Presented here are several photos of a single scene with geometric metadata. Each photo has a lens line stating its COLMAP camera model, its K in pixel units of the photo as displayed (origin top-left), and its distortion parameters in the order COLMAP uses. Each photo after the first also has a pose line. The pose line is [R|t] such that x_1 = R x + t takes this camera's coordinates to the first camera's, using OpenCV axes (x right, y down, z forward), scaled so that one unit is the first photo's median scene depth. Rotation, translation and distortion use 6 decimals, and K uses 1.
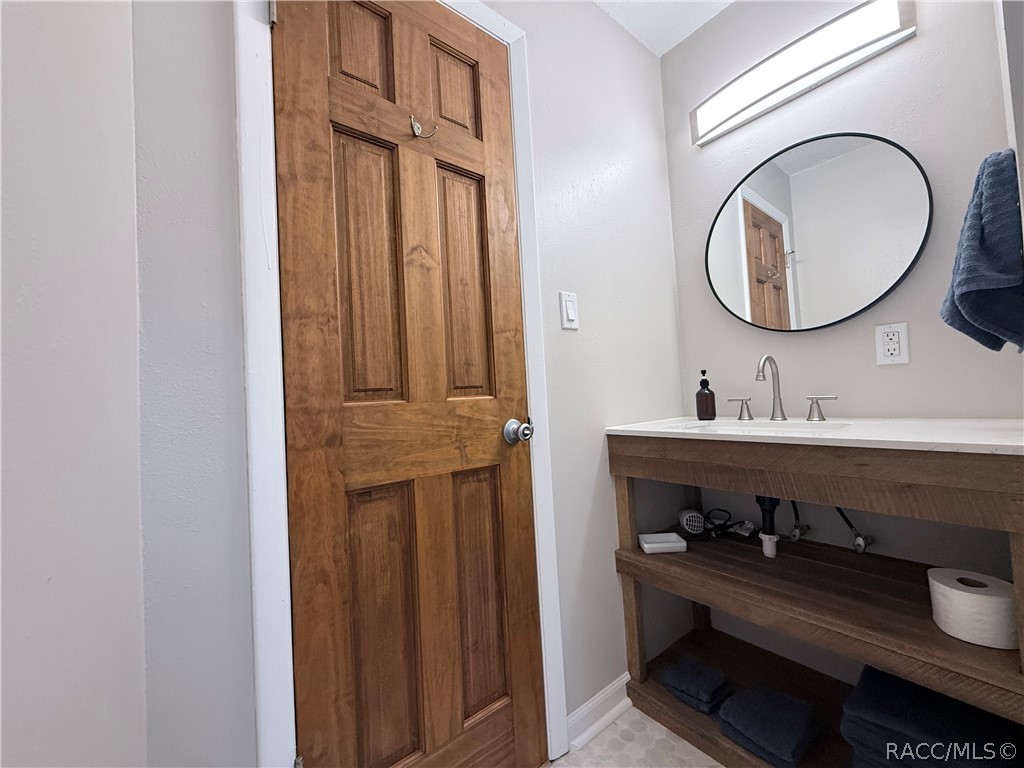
lens RADIAL K [[409.5, 0, 512.0], [0, 409.5, 384.0], [0, 0, 1]] dist [0.000017, -0.000096]
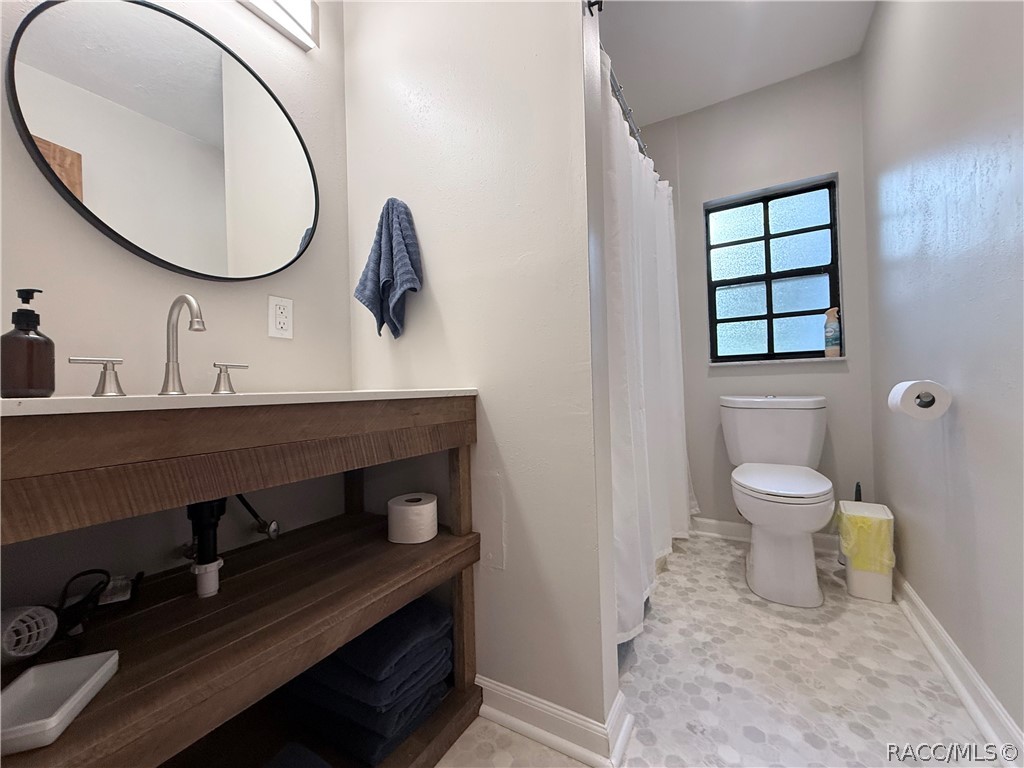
lens RADIAL K [[409.5, 0, 512.0], [0, 409.5, 384.0], [0, 0, 1]] dist [0.000017, -0.000096]
pose [[-0.359269, 0.070662, 0.930555, -0.193131], [0.013538, 0.997419, -0.070513, 0.141650], [-0.933136, -0.012735, -0.359298, 0.829712]]
